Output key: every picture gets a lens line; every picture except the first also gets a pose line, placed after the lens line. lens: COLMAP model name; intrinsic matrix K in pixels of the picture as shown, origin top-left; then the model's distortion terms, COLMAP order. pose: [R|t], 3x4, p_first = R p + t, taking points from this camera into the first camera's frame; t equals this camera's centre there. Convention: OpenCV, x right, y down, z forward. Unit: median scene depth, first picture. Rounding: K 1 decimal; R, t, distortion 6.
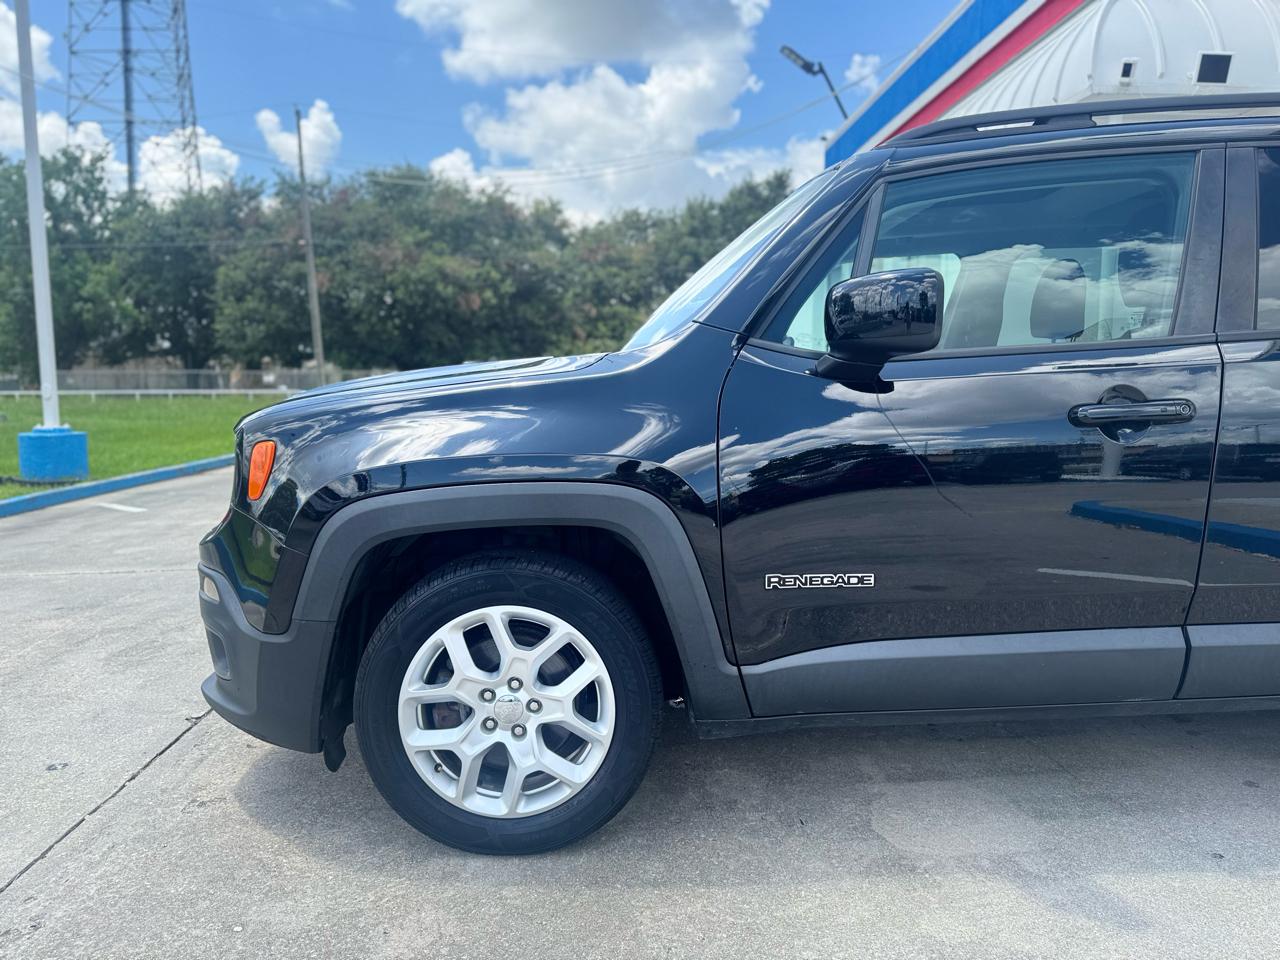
lens RADIAL K [[902.5, 0, 640.8], [0, 902.5, 486.7], [0, 0, 1]] dist [0.034746, -0.035431]
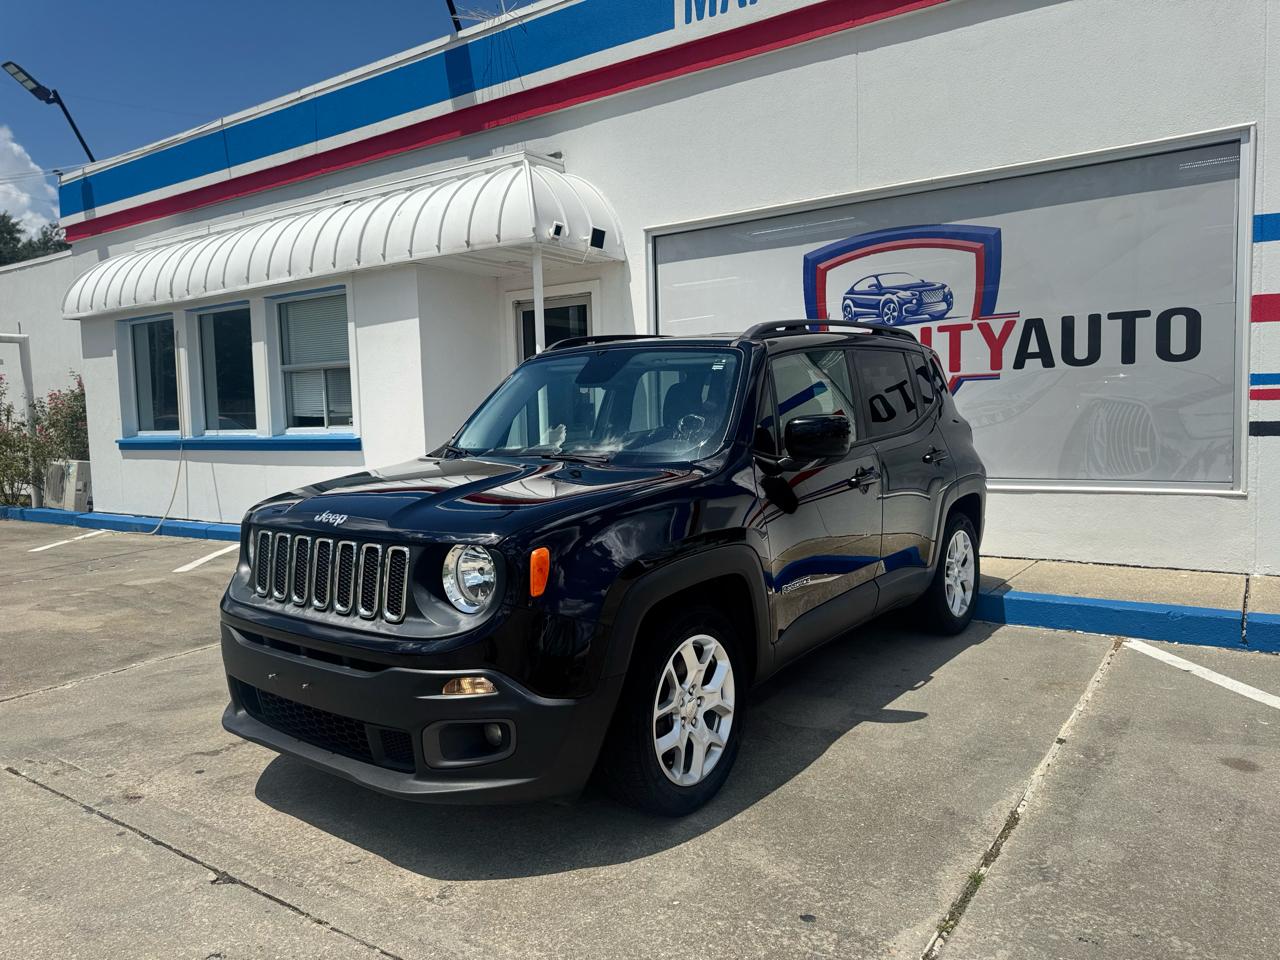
lens RADIAL K [[902.5, 0, 635.9], [0, 902.5, 476.8], [0, 0, 1]] dist [0.034746, -0.035431]
pose [[0.612843, -0.064473, 0.787570, -1.313715], [0.108425, 0.994100, -0.002991, -0.128711], [-0.782730, 0.087225, 0.616218, 0.138694]]
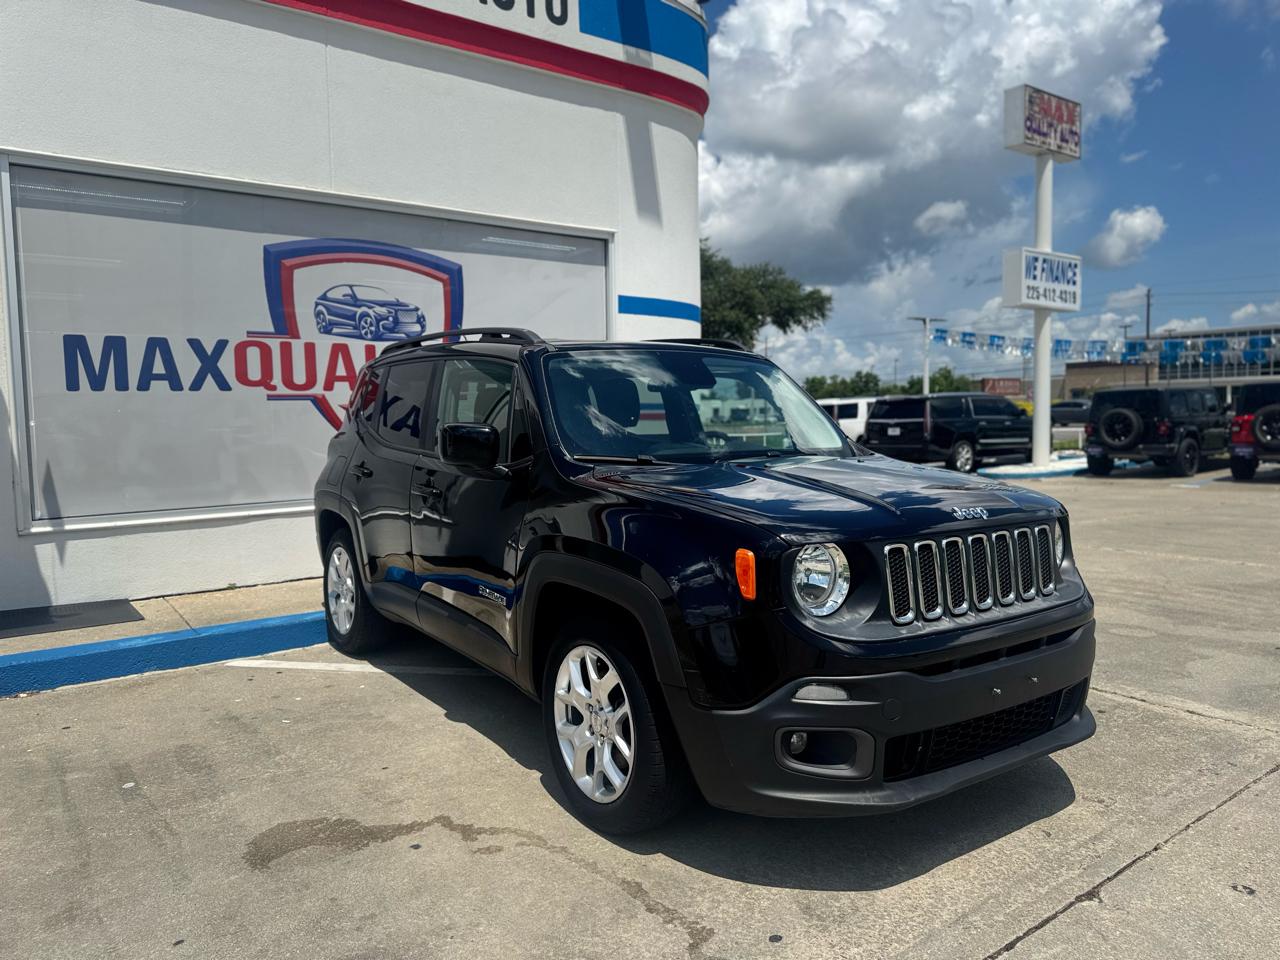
lens RADIAL K [[902.5, 0, 642.6], [0, 902.5, 484.8], [0, 0, 1]] dist [0.034746, -0.035431]
pose [[-0.571984, -0.041866, 0.819196, -1.314994], [0.114393, 0.984866, 0.130205, -0.387650], [-0.812249, 0.168185, -0.558538, 2.487864]]
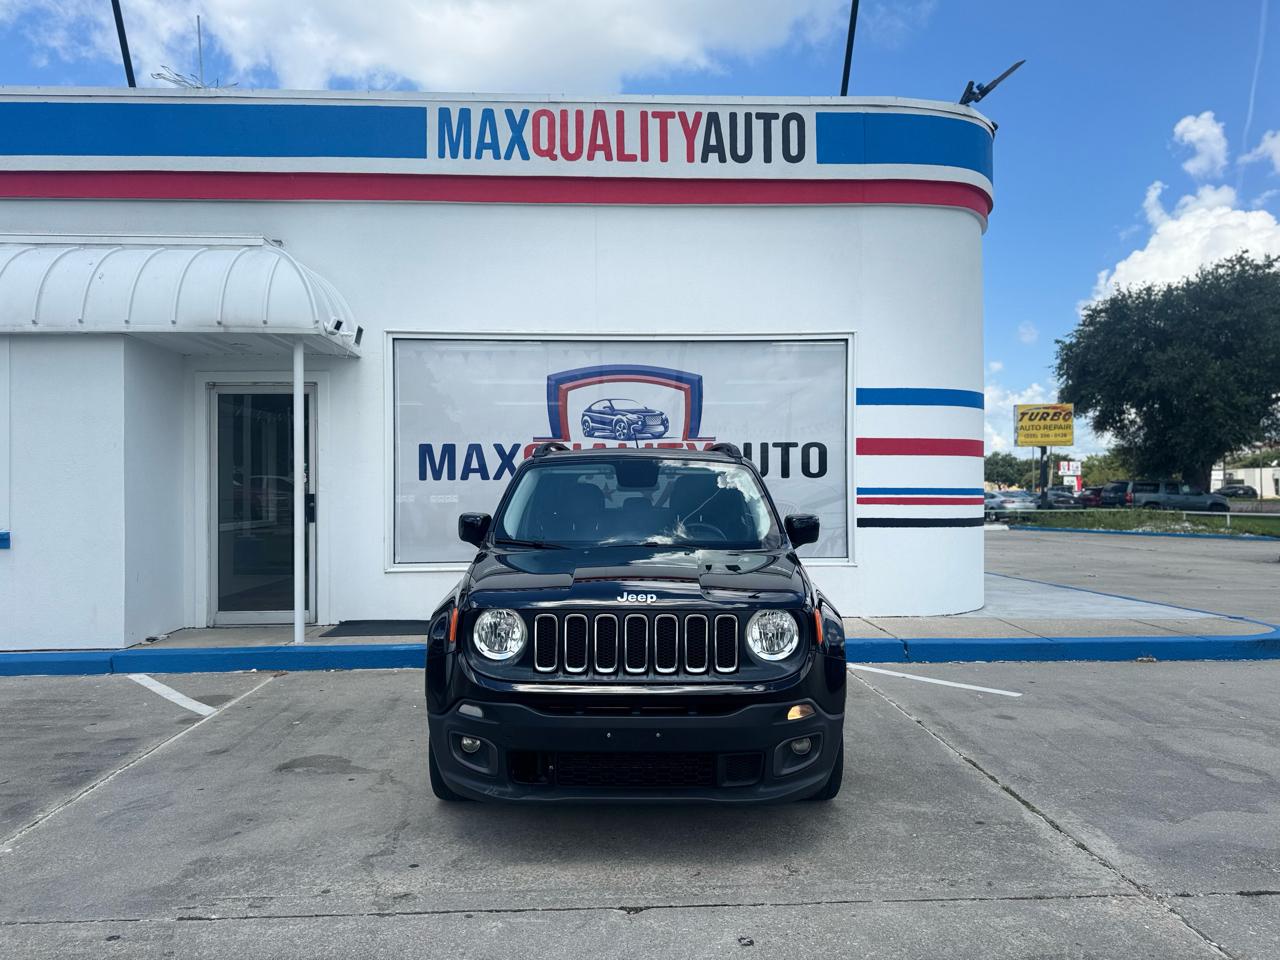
lens RADIAL K [[902.5, 0, 640.7], [0, 902.5, 486.3], [0, 0, 1]] dist [0.034746, -0.035431]
pose [[0.000227, 0.013649, 0.999907, -2.214304], [0.115900, 0.993168, -0.013584, -0.308539], [-0.993261, 0.115892, -0.001356, 1.339384]]
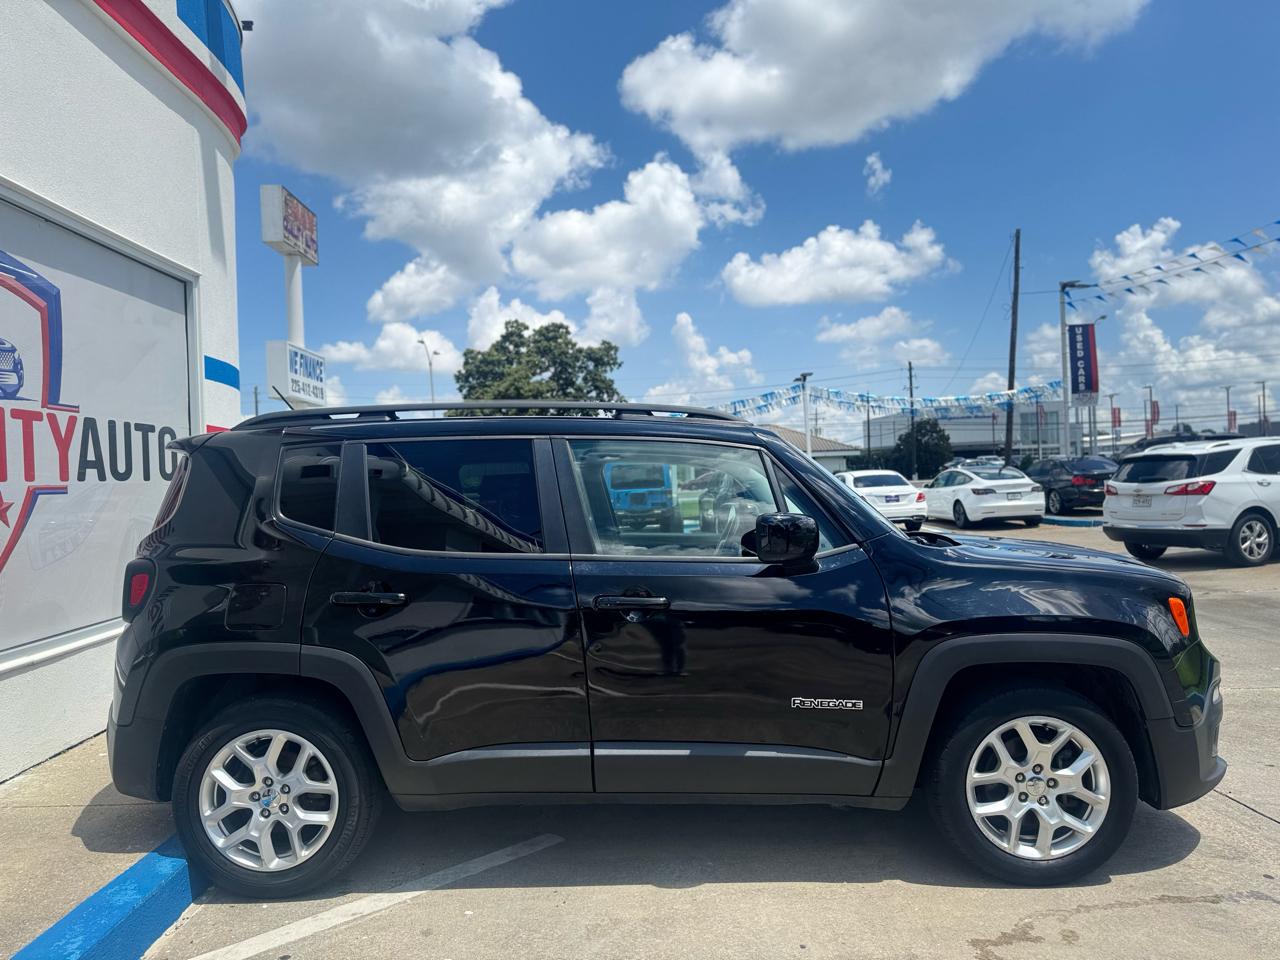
lens RADIAL K [[902.5, 0, 642.7], [0, 902.5, 484.4], [0, 0, 1]] dist [0.034746, -0.035431]
pose [[-0.998793, 0.045427, 0.018671, 0.448881], [0.047257, 0.992426, 0.113391, -0.547194], [-0.013379, 0.114136, -0.993375, 3.270206]]
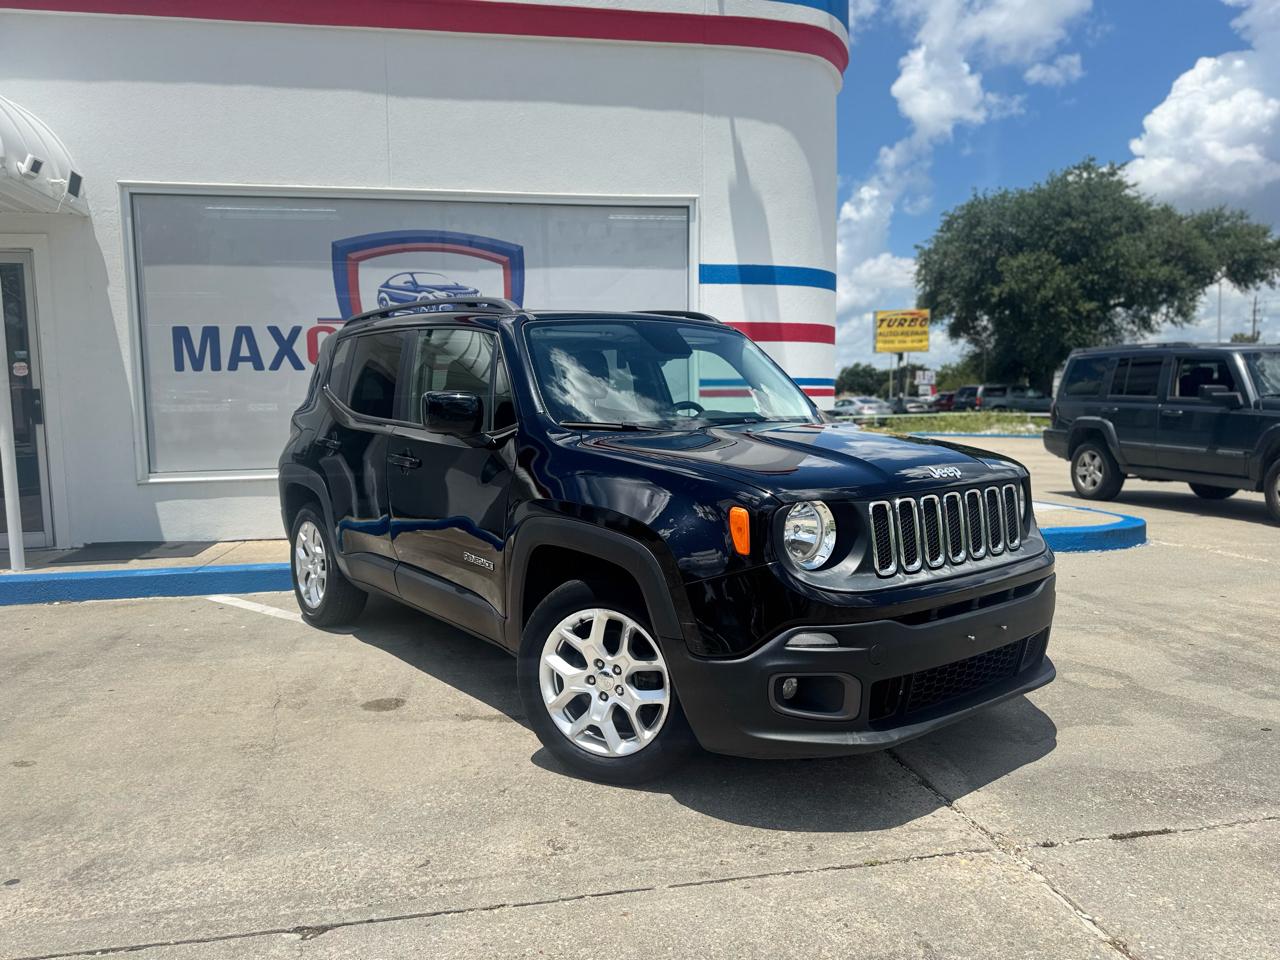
lens RADIAL K [[902.5, 0, 636.2], [0, 902.5, 492.0], [0, 0, 1]] dist [0.034746, -0.035431]
pose [[-0.133592, -0.085603, 0.987332, -1.741237], [0.128065, 0.986418, 0.102852, -0.193329], [-0.982727, 0.140183, -0.120815, 1.119600]]
